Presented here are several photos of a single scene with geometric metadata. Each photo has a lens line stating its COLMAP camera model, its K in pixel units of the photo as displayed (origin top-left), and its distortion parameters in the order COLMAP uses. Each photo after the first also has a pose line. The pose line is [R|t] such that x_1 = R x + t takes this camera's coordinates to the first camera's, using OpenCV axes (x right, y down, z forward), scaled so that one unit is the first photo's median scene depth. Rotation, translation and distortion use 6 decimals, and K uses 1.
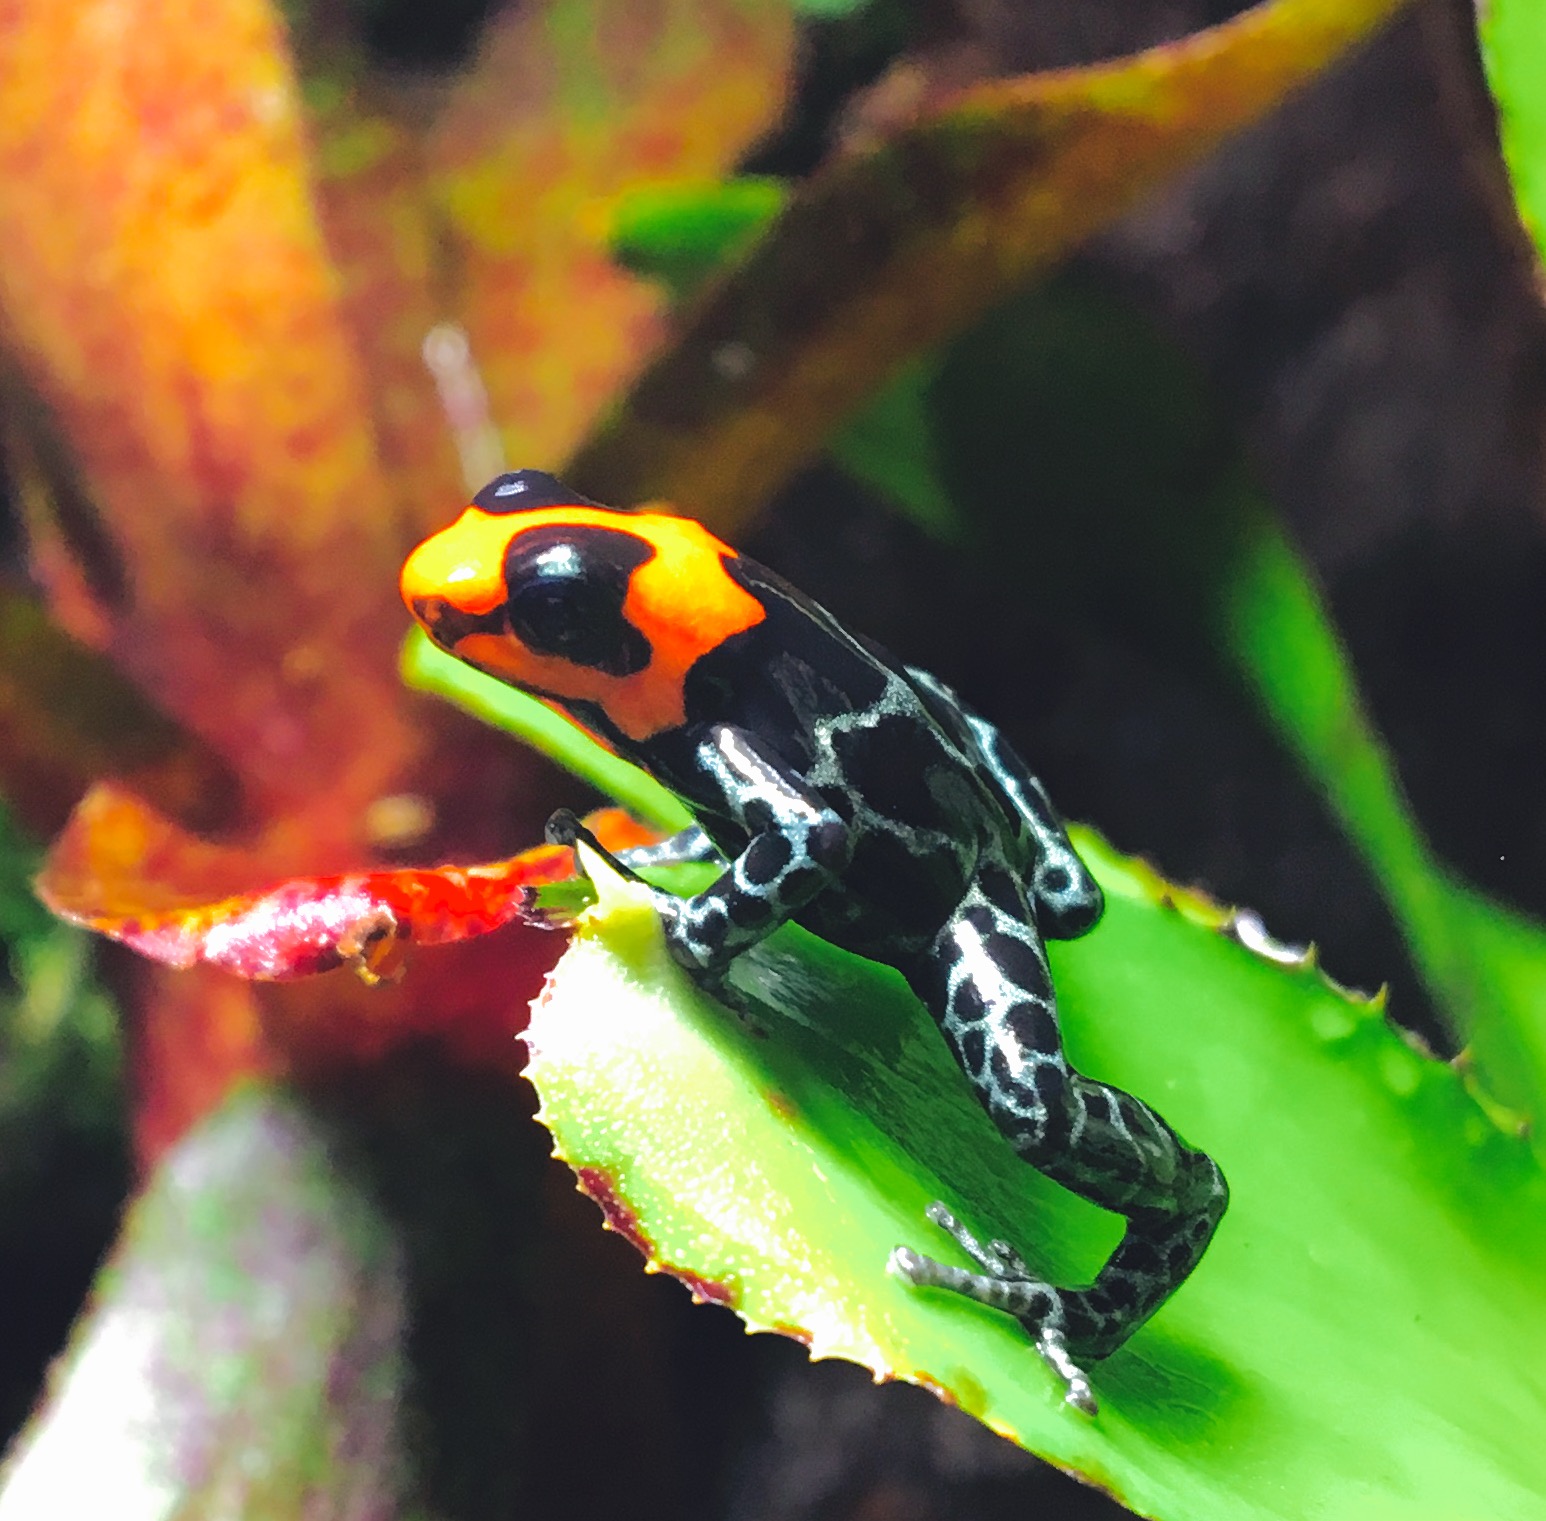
lens RADIAL K [[2290.4, 0, 772.6], [0, 2290.4, 761.0], [0, 0, 1]] dist [-0.000521, 0.000000]
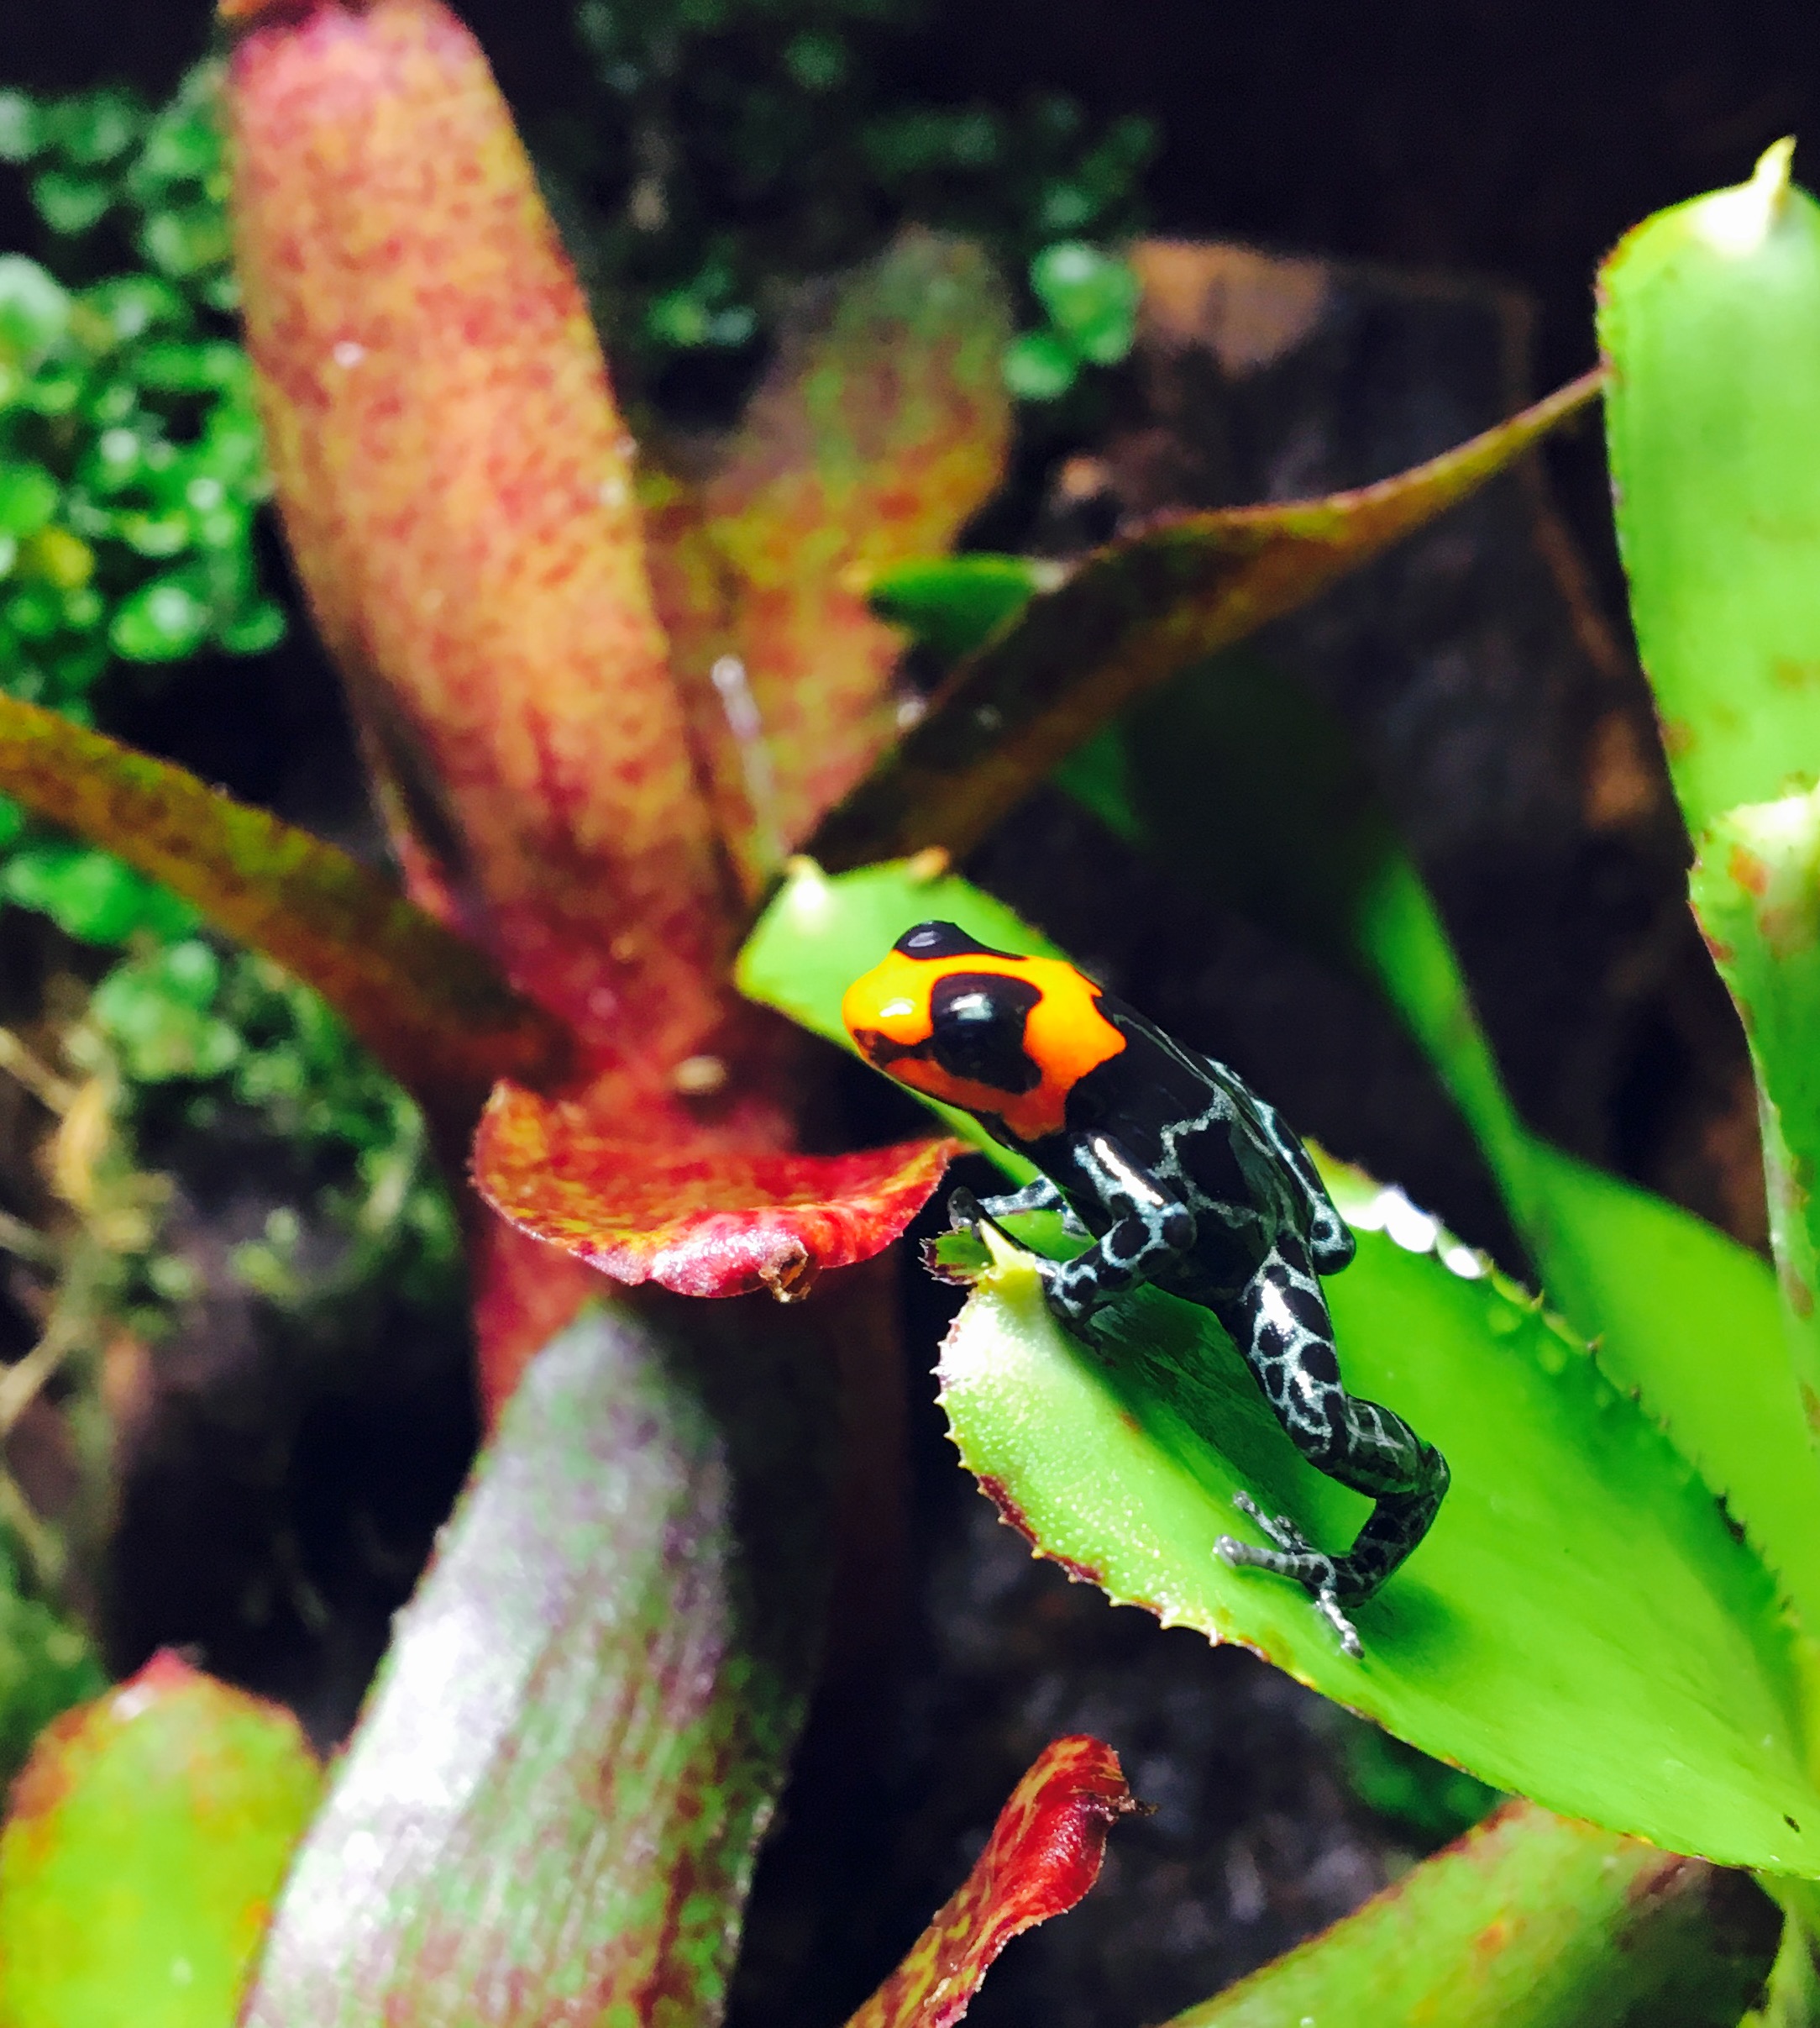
lens RADIAL K [[1932.8, 0, 945.2], [0, 1932.8, 922.6], [0, 0, 1]] dist [0.006533, 0.000000]
pose [[0.996869, 0.022422, 0.075830, -0.169696], [-0.025836, 0.998682, 0.044347, -0.159772], [-0.074736, -0.046167, 0.996134, -0.066610]]
